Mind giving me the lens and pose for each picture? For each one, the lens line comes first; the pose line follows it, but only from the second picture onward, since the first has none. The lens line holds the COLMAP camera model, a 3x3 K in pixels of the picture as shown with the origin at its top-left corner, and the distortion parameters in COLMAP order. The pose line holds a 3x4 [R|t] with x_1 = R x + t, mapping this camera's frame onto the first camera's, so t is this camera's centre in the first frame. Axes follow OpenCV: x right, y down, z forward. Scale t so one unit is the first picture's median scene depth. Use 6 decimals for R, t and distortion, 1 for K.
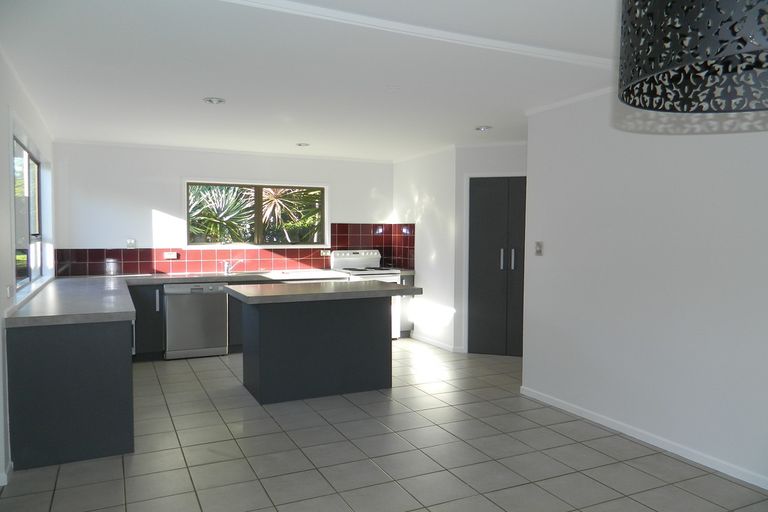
lens RADIAL K [[571.4, 0, 383.9], [0, 571.4, 255.2], [0, 0, 1]] dist [0.007675, 0.002691]
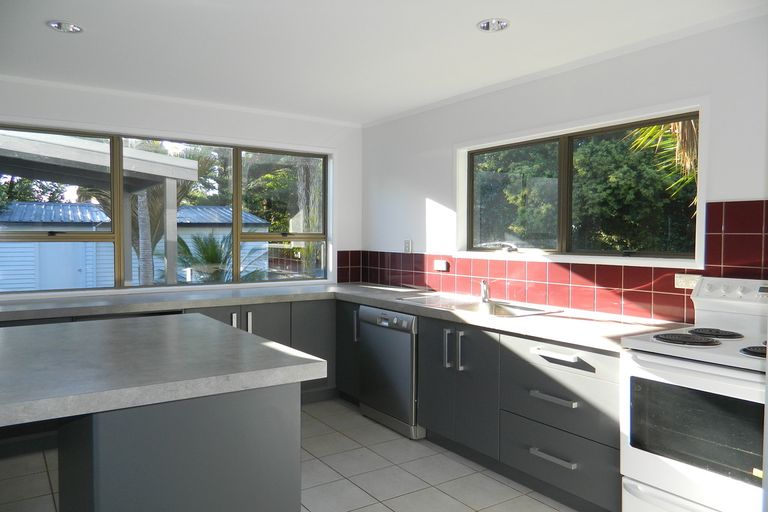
lens RADIAL K [[571.4, 0, 383.8], [0, 571.4, 257.3], [0, 0, 1]] dist [0.007675, 0.002691]
pose [[0.147009, 0.027266, -0.988759, 0.261562], [-0.054898, 0.998304, 0.019367, -0.017385], [0.987611, 0.051434, 0.148256, 0.796409]]
